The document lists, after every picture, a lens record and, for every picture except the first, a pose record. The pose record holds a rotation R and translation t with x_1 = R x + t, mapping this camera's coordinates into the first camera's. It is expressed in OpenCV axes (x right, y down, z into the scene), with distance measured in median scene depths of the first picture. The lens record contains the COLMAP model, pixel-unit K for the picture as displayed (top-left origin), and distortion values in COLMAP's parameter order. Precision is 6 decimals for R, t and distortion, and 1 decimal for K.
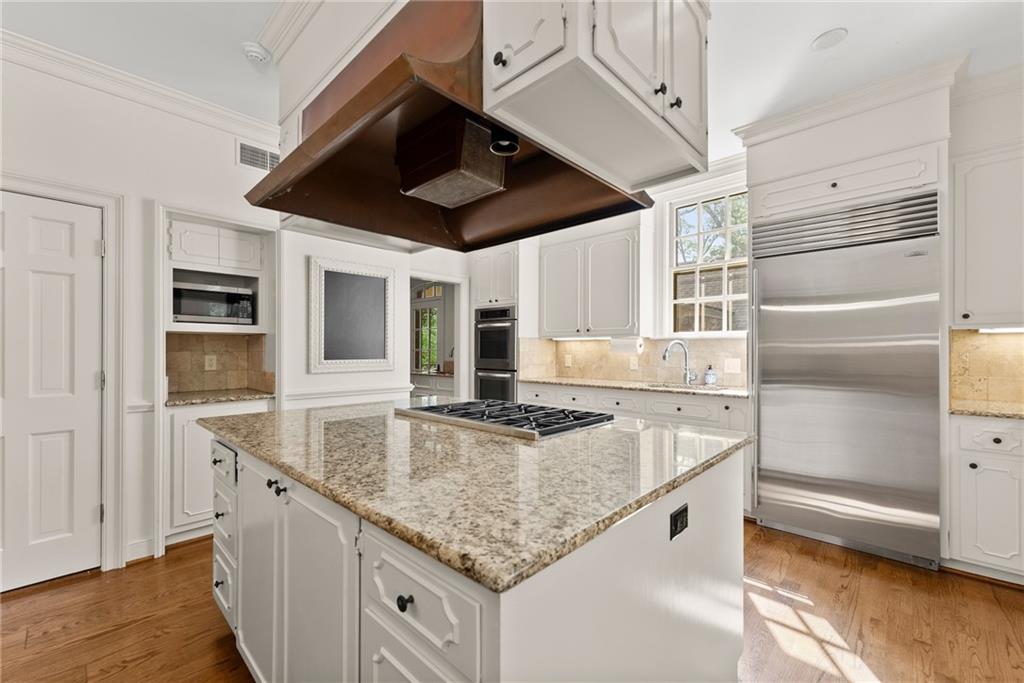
lens RADIAL K [[415.7, 0, 513.1], [0, 415.7, 344.6], [0, 0, 1]] dist [0.004601, 0.000121]
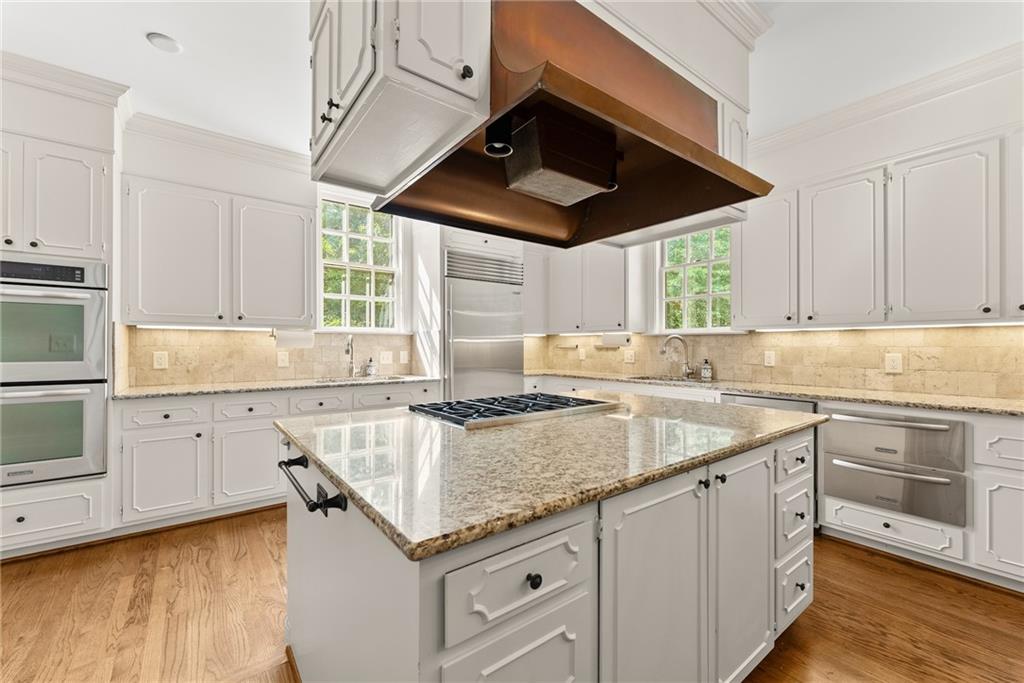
lens RADIAL K [[415.7, 0, 506.6], [0, 415.7, 343.7], [0, 0, 1]] dist [0.004601, 0.000121]
pose [[0.180758, 0.001628, 0.983526, -0.514461], [-0.015086, 0.999886, 0.001118, 0.004434], [-0.983412, -0.015039, 0.180762, 0.408174]]
